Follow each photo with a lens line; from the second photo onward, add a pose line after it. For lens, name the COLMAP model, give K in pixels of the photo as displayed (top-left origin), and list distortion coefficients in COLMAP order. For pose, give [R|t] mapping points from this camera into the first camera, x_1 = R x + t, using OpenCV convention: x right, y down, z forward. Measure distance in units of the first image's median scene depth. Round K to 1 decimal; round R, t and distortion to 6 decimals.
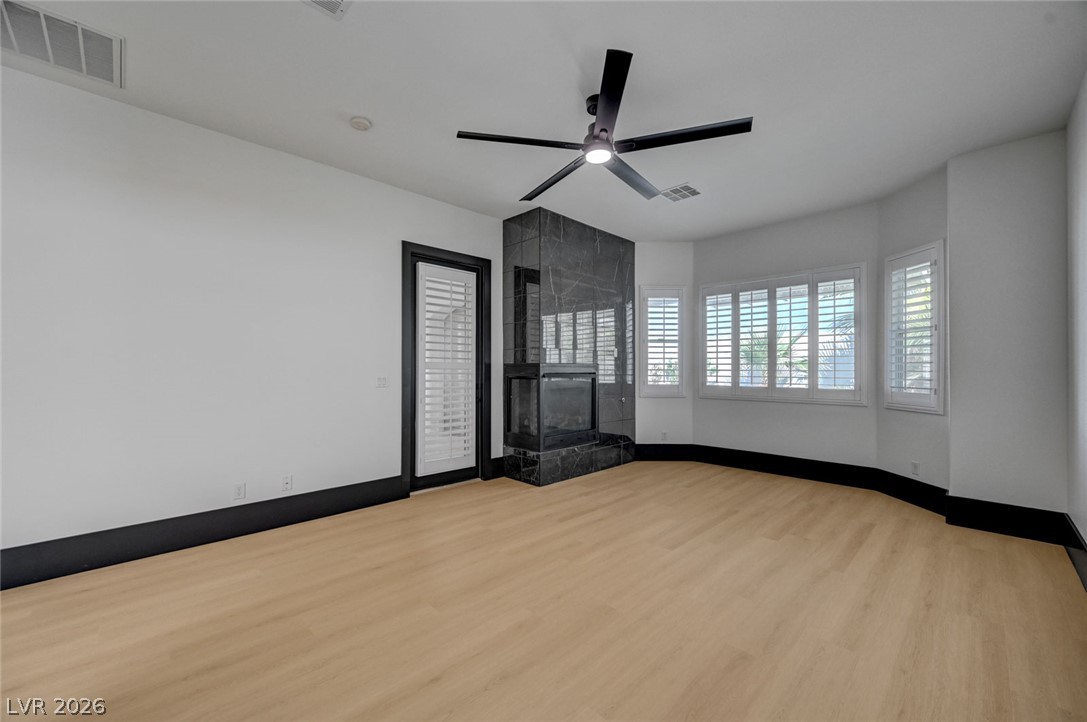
lens RADIAL K [[428.9, 0, 544.7], [0, 428.9, 365.4], [0, 0, 1]] dist [-0.001412, -0.000218]
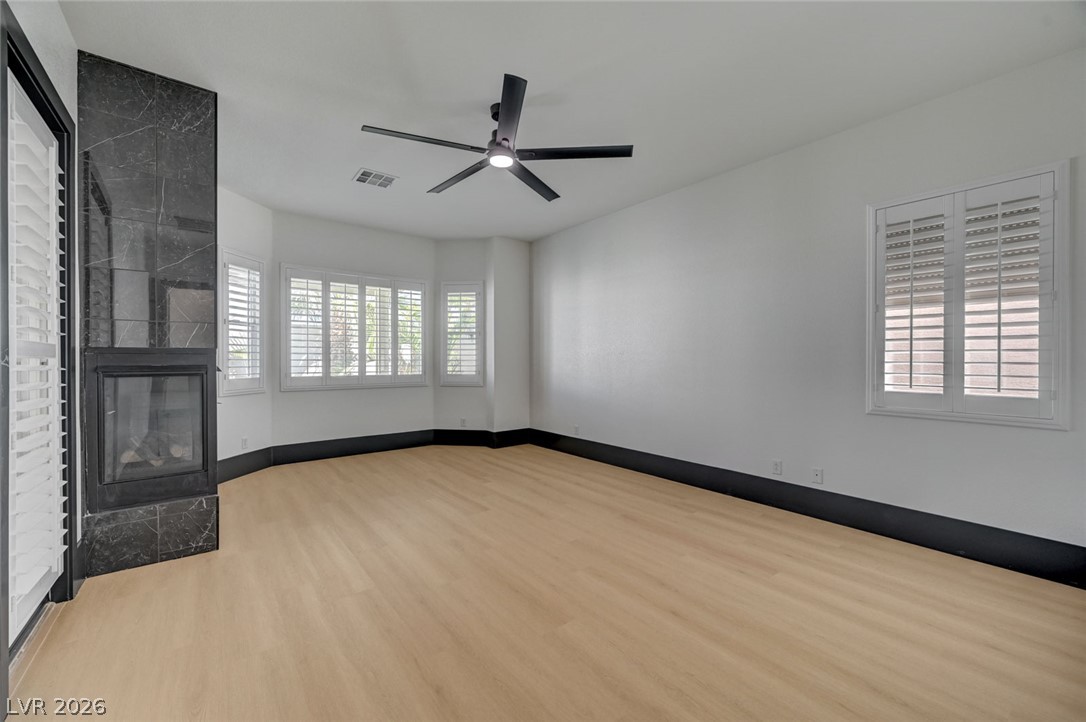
lens RADIAL K [[428.5, 0, 544.2], [0, 428.5, 365.4], [0, 0, 1]] dist [-0.001412, -0.000218]
pose [[0.105076, -0.014758, 0.994355, -0.657718], [-0.013525, 0.999776, 0.016268, 0.001225], [-0.994372, -0.015159, 0.104852, 0.543286]]
